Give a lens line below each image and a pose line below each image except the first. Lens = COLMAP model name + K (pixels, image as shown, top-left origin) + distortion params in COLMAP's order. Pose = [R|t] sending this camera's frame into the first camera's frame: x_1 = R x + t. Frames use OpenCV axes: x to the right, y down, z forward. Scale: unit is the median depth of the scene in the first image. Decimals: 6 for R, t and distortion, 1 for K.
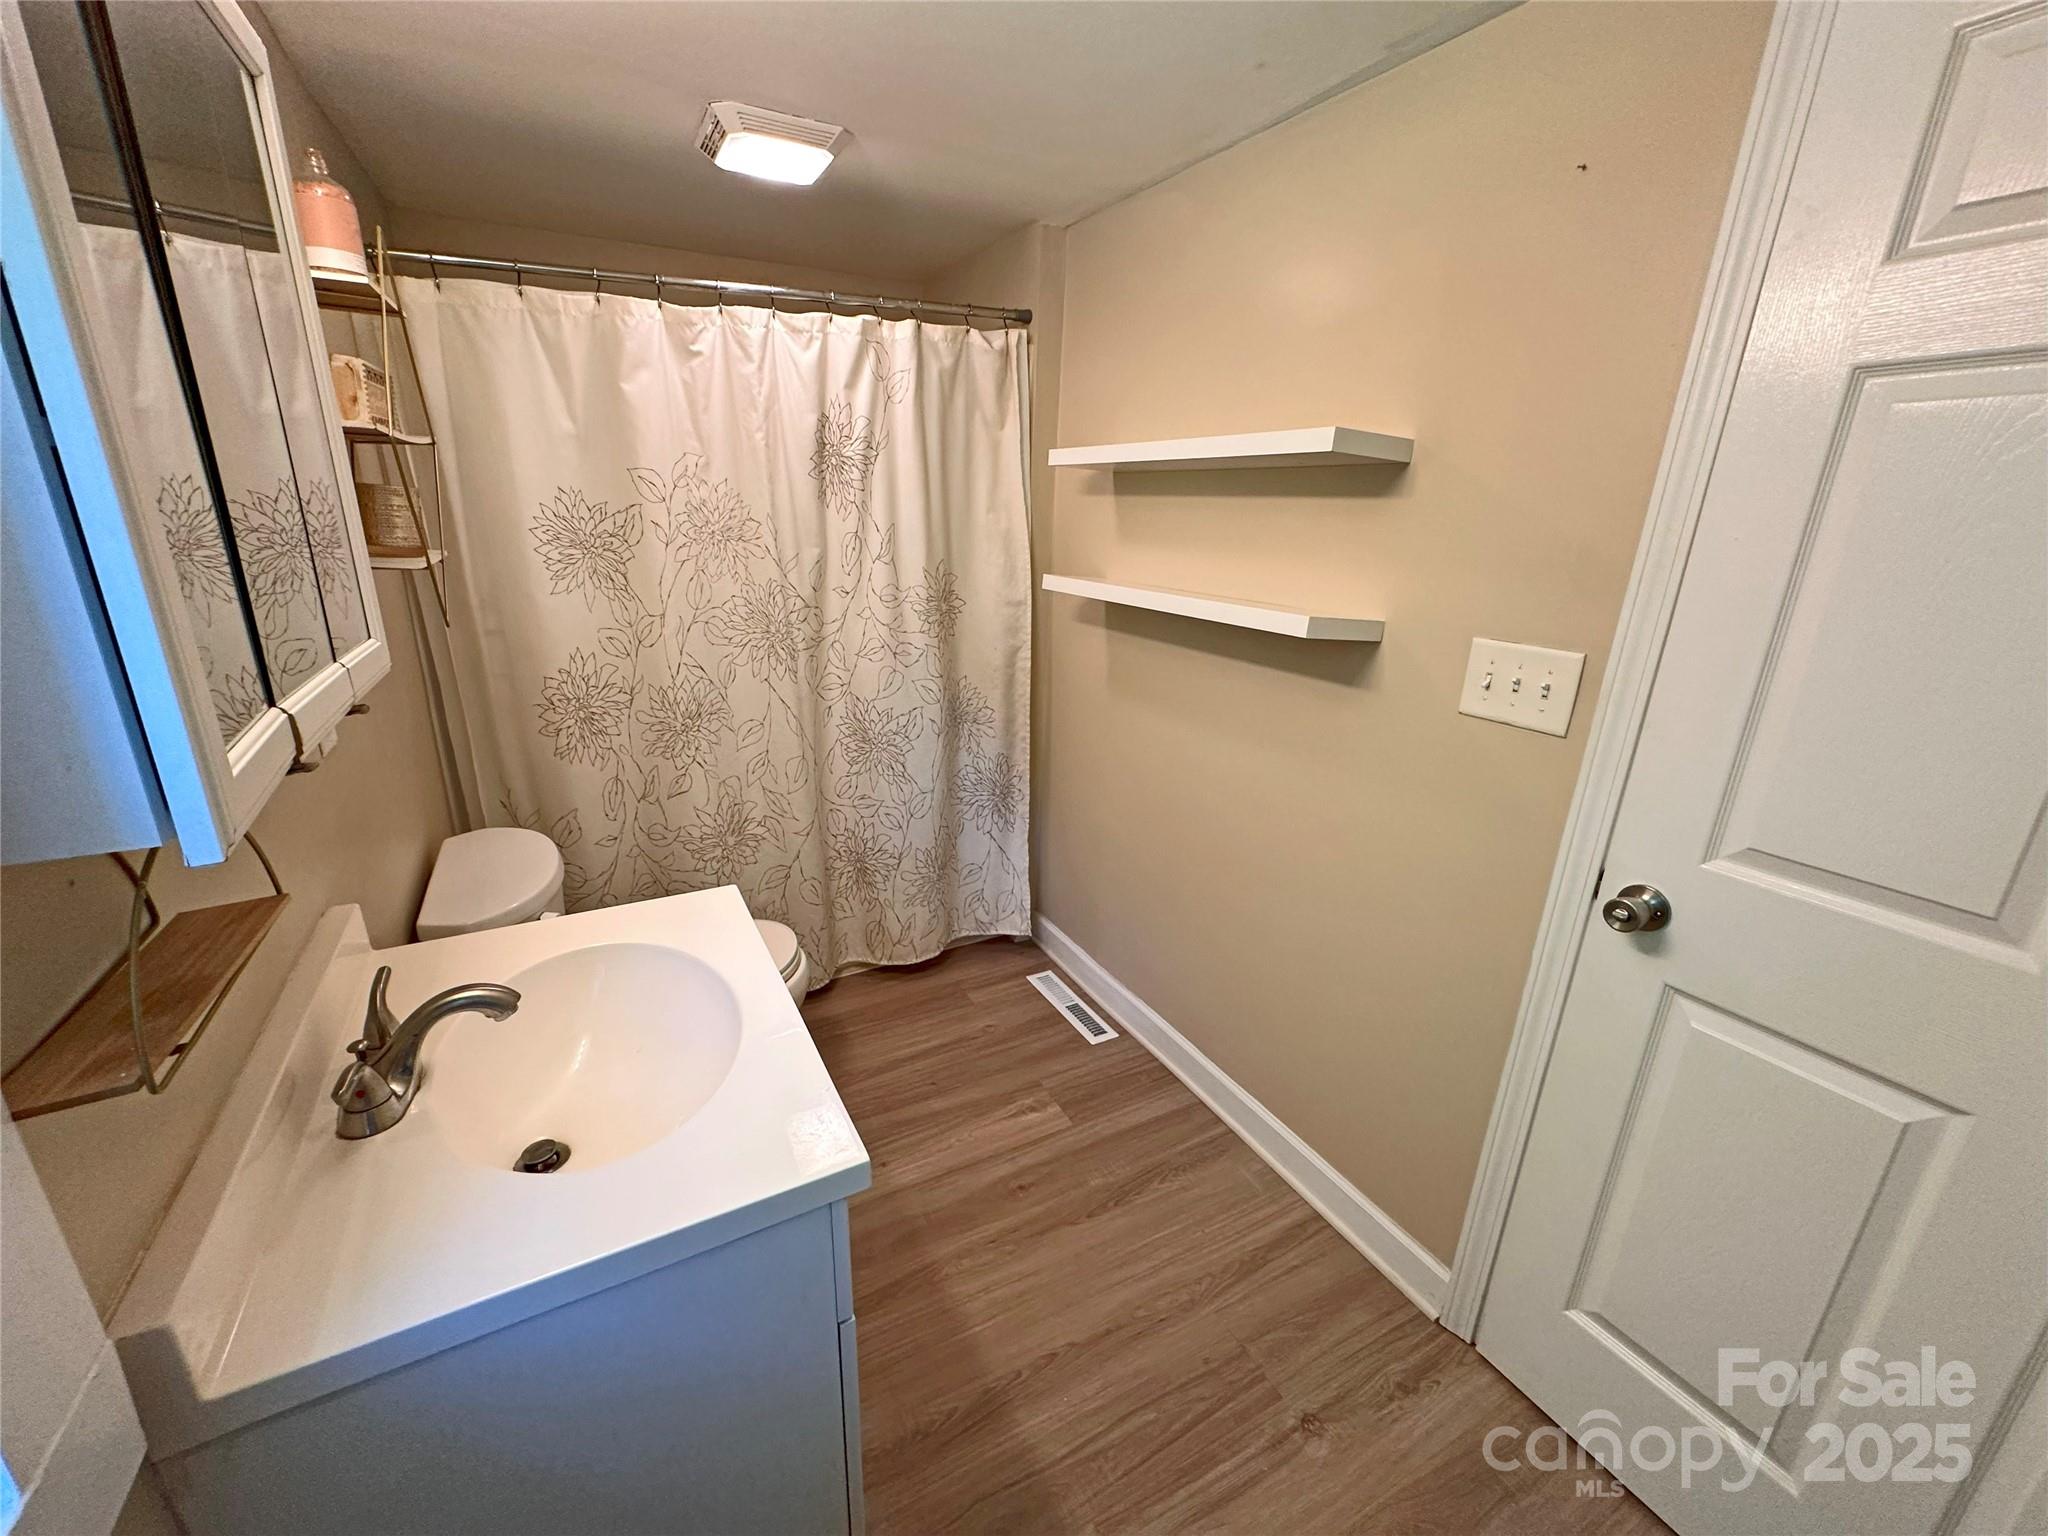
lens RADIAL K [[813.6, 0, 1025.4], [0, 813.6, 769.6], [0, 0, 1]] dist [-0.002291, 0.000296]
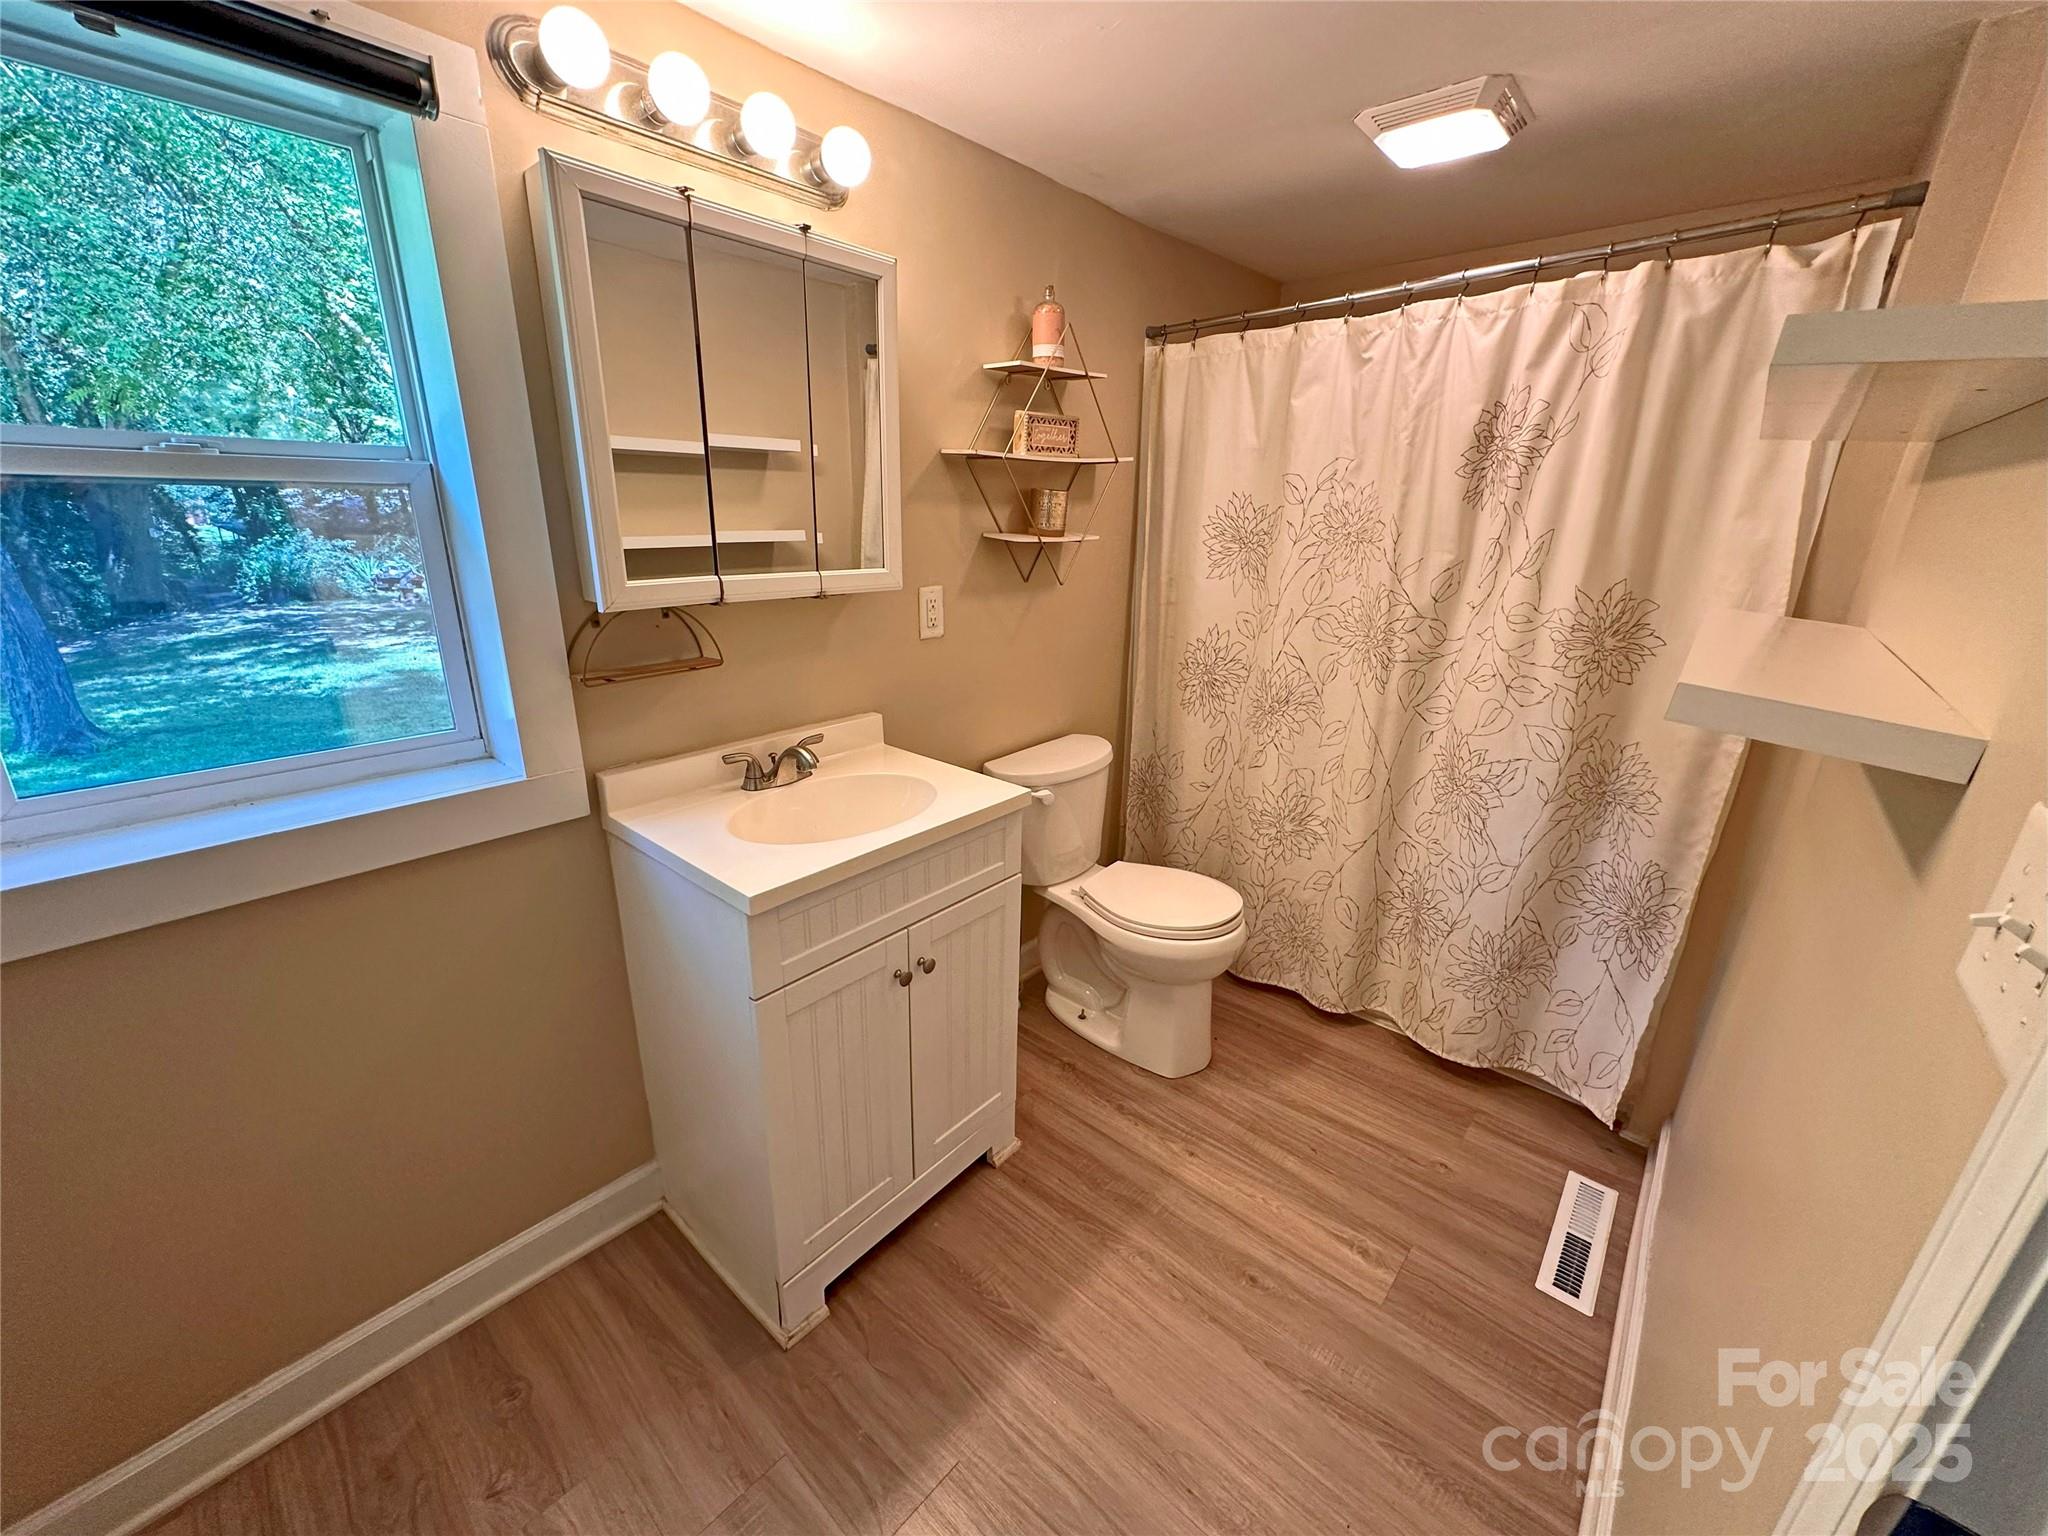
lens RADIAL K [[813.6, 0, 1023.9], [0, 813.6, 769.5], [0, 0, 1]] dist [-0.002291, 0.000296]
pose [[0.347735, 0.277490, -0.895589, 0.458817], [-0.300364, 0.937828, 0.173953, -0.064840], [0.888179, 0.208513, 0.409463, 0.265885]]
